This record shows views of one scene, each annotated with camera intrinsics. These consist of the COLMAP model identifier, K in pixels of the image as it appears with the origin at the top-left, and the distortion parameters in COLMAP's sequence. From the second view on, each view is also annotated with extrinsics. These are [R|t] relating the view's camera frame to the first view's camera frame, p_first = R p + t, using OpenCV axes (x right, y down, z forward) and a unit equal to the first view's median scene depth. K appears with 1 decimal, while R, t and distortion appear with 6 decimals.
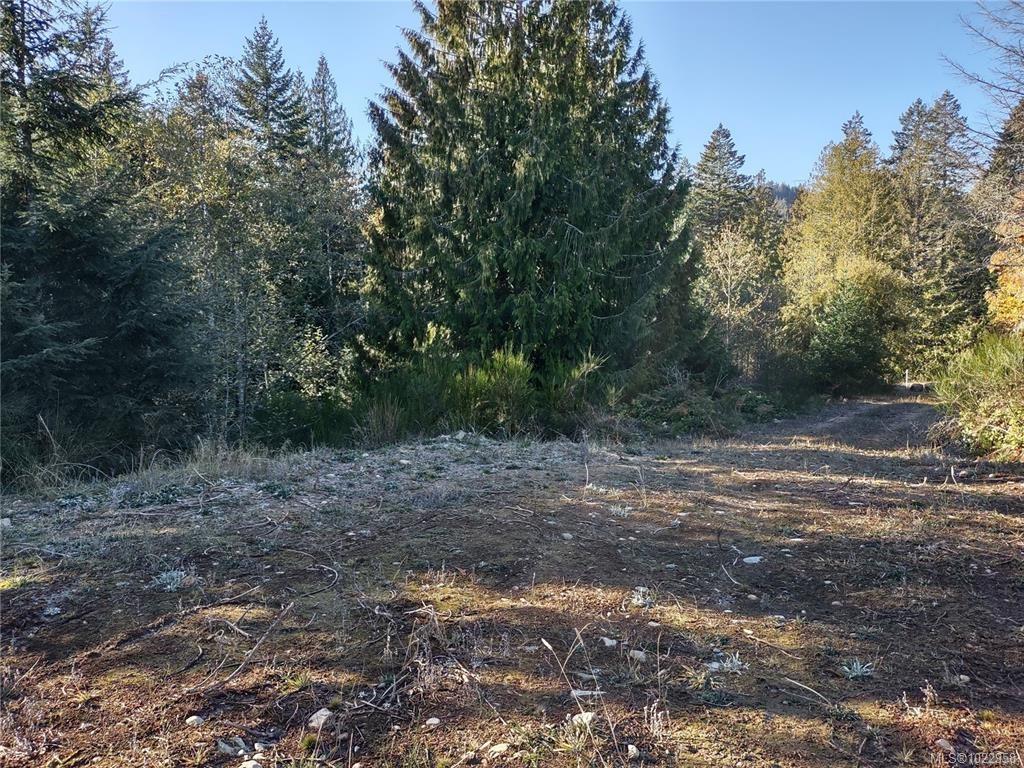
lens RADIAL K [[775.6, 0, 504.0], [0, 775.6, 384.6], [0, 0, 1]] dist [0.070426, -0.086162]
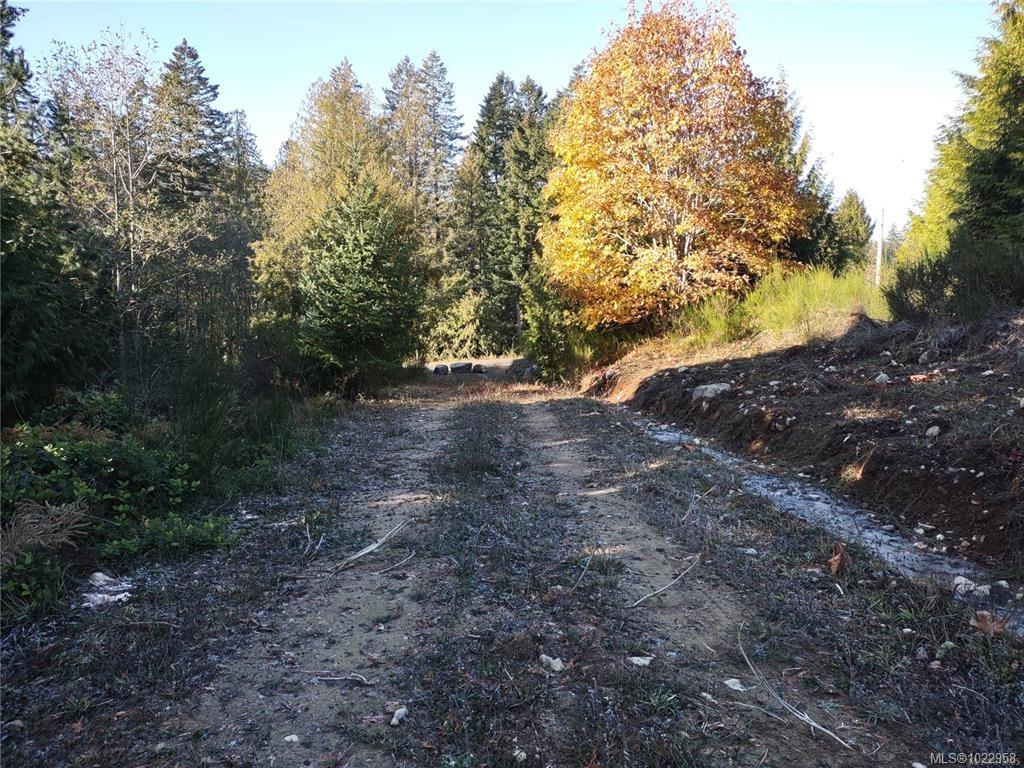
lens RADIAL K [[775.6, 0, 498.6], [0, 775.6, 379.8], [0, 0, 1]] dist [0.070426, -0.086162]
pose [[0.820011, -0.047261, 0.570393, 0.174890], [0.040024, 0.998880, 0.025223, -0.004971], [-0.570946, 0.002146, 0.820985, 0.443627]]
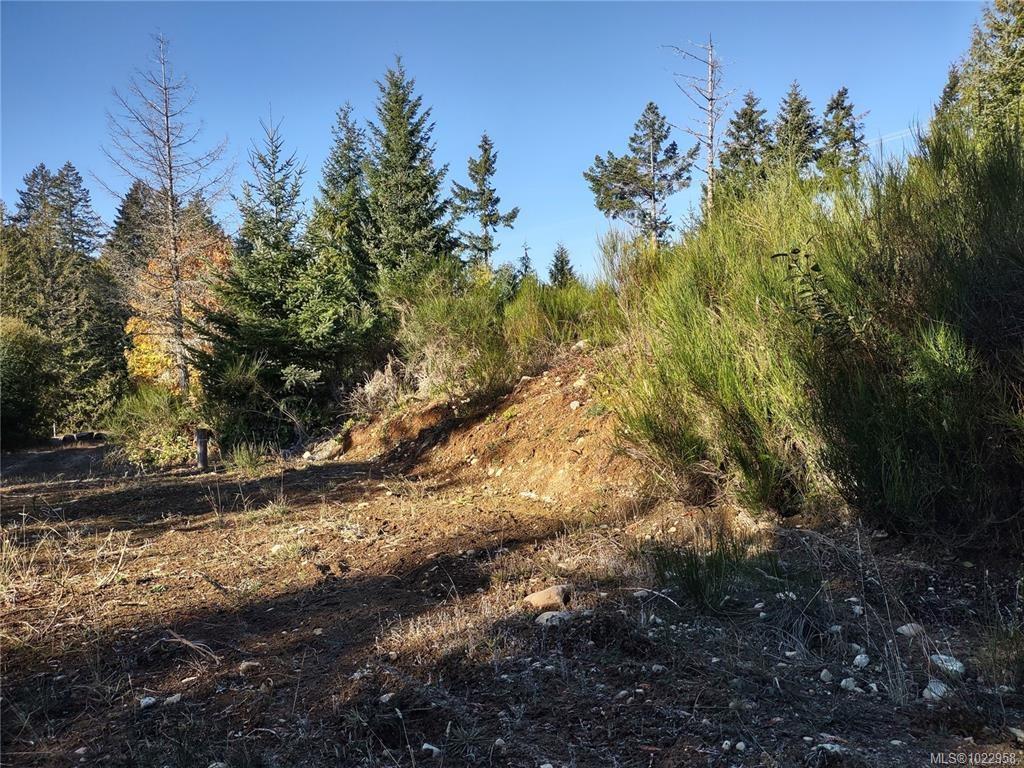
lens RADIAL K [[775.6, 0, 510.4], [0, 775.6, 381.1], [0, 0, 1]] dist [0.070426, -0.086162]
pose [[0.528244, -0.026238, 0.848687, -0.084045], [0.089888, 0.995634, -0.025167, 0.009576], [-0.844321, 0.089581, 0.528296, -0.108453]]
